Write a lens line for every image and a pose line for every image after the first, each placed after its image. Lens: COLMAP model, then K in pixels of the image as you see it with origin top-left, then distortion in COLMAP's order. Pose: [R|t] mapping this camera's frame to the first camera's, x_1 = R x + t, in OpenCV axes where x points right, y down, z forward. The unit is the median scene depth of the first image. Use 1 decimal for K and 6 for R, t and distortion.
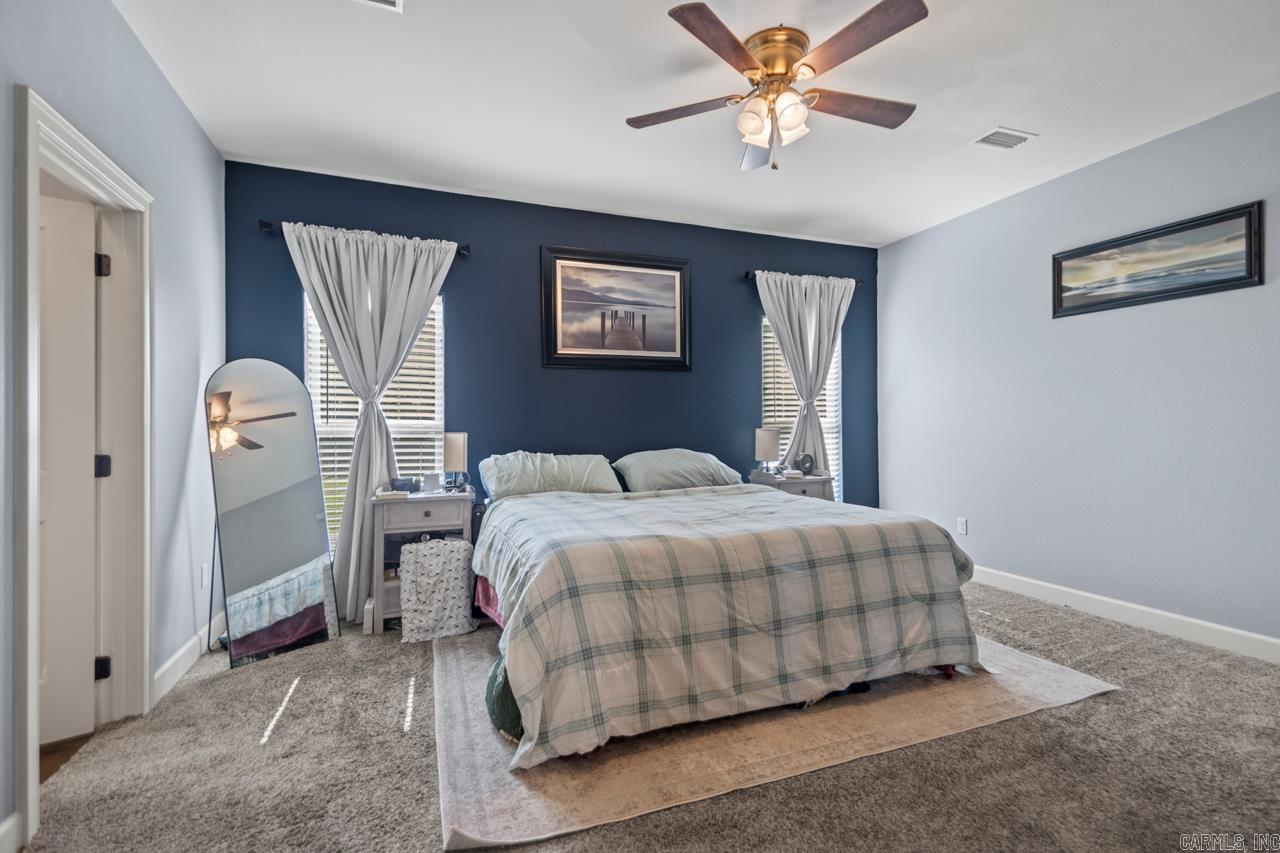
lens RADIAL K [[596.1, 0, 650.0], [0, 596.1, 424.1], [0, 0, 1]] dist [0.018771, -0.018462]
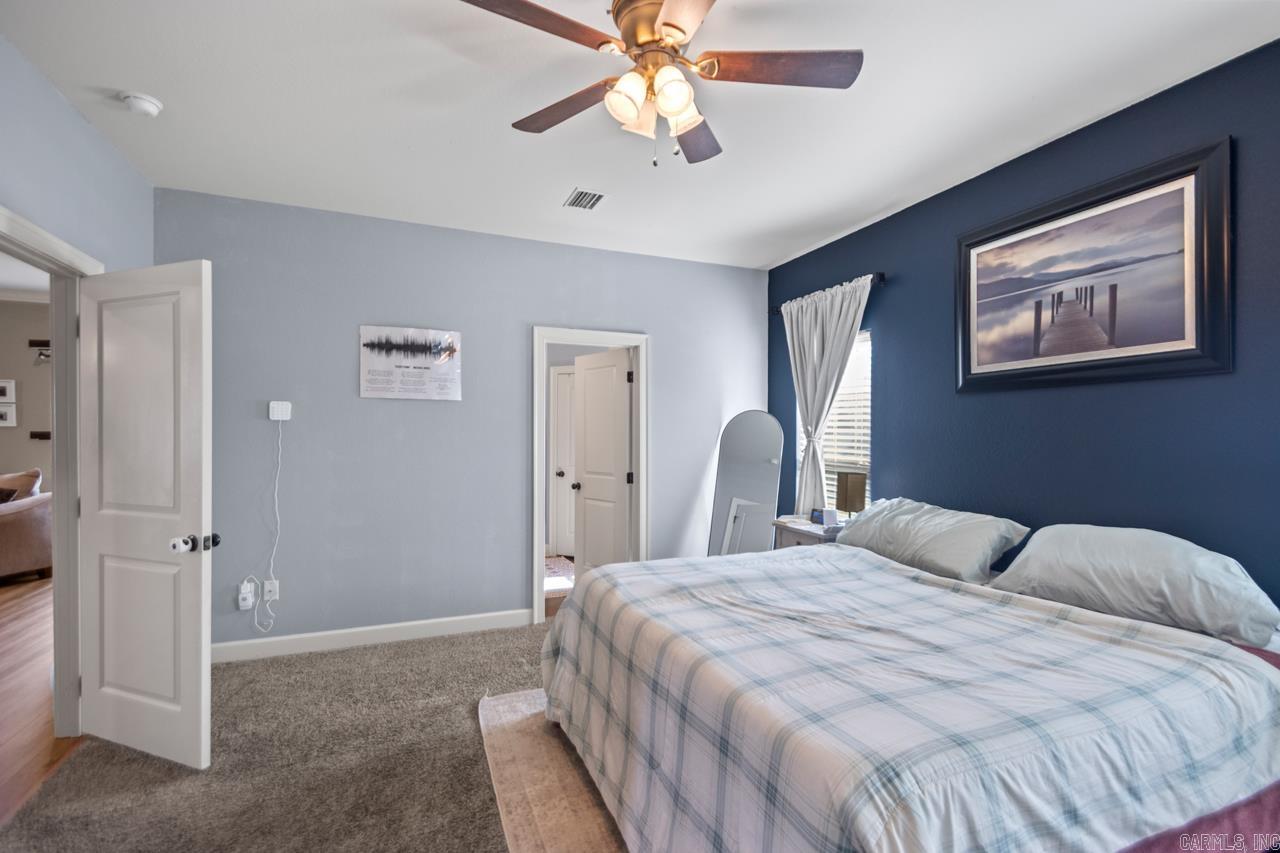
lens RADIAL K [[596.1, 0, 650.0], [0, 596.1, 424.1], [0, 0, 1]] dist [0.018771, -0.018462]
pose [[-0.003722, -0.009284, -0.999950, 0.575528], [0.005778, 0.999940, -0.009305, -0.050723], [0.999976, -0.005812, -0.003668, 0.585527]]
